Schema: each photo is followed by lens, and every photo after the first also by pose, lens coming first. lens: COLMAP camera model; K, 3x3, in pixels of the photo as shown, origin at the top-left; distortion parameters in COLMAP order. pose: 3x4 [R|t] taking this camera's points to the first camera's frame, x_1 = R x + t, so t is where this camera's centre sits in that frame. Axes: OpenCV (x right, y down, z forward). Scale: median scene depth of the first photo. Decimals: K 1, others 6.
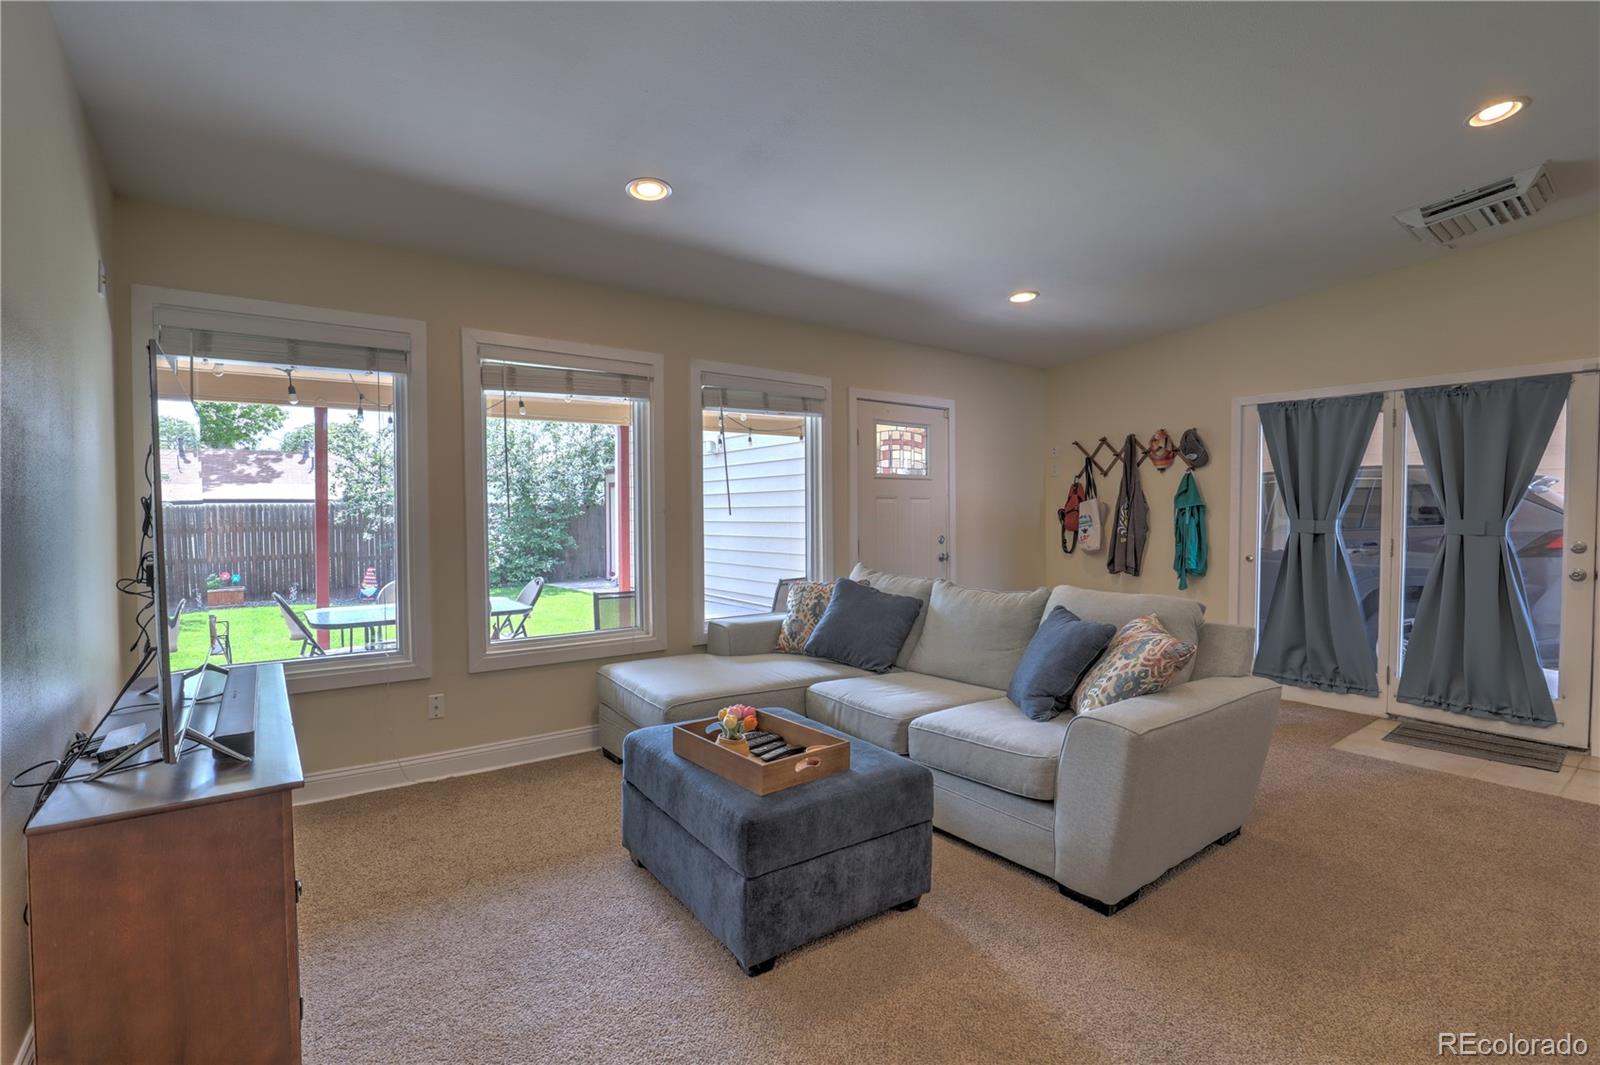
lens RADIAL K [[732.3, 0, 800.7], [0, 732.3, 528.5], [0, 0, 1]] dist [-0.036312, 0.006246]
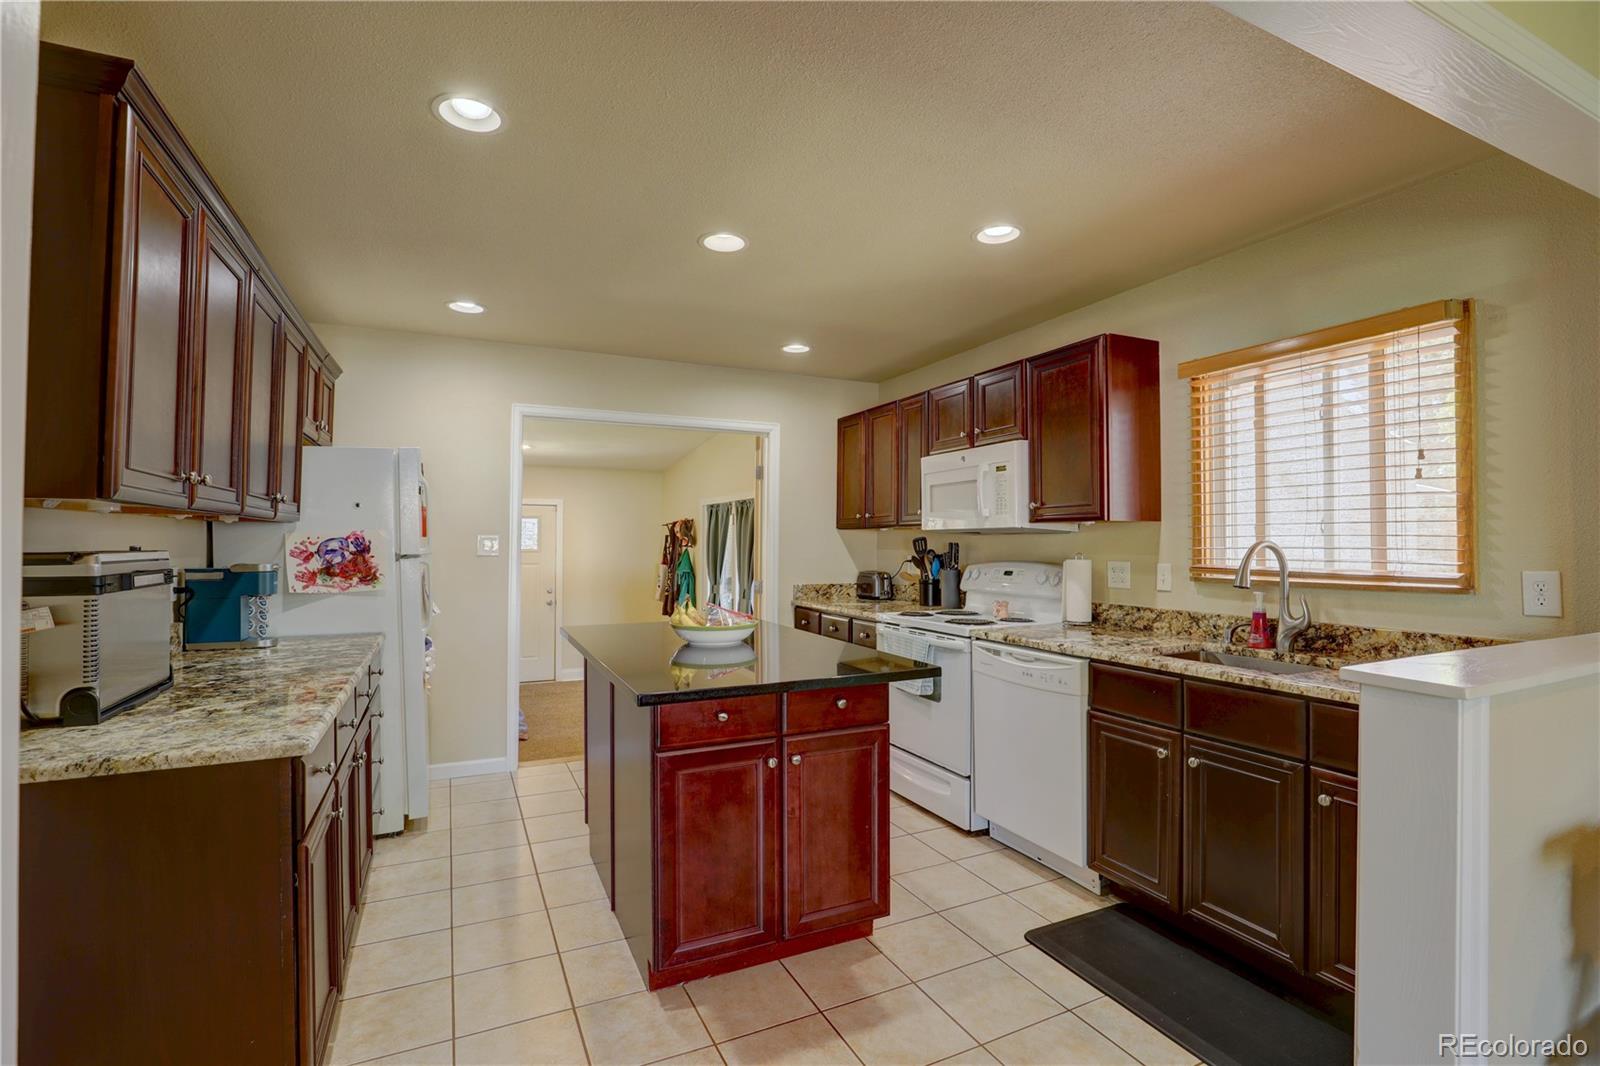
lens RADIAL K [[732.3, 0, 800.7], [0, 732.3, 529.0], [0, 0, 1]] dist [-0.036312, 0.006246]
pose [[0.980740, 0.003513, -0.195288, 1.055979], [-0.012228, 0.998981, -0.043437, -0.056399], [0.194937, 0.044988, 0.979784, -0.412173]]
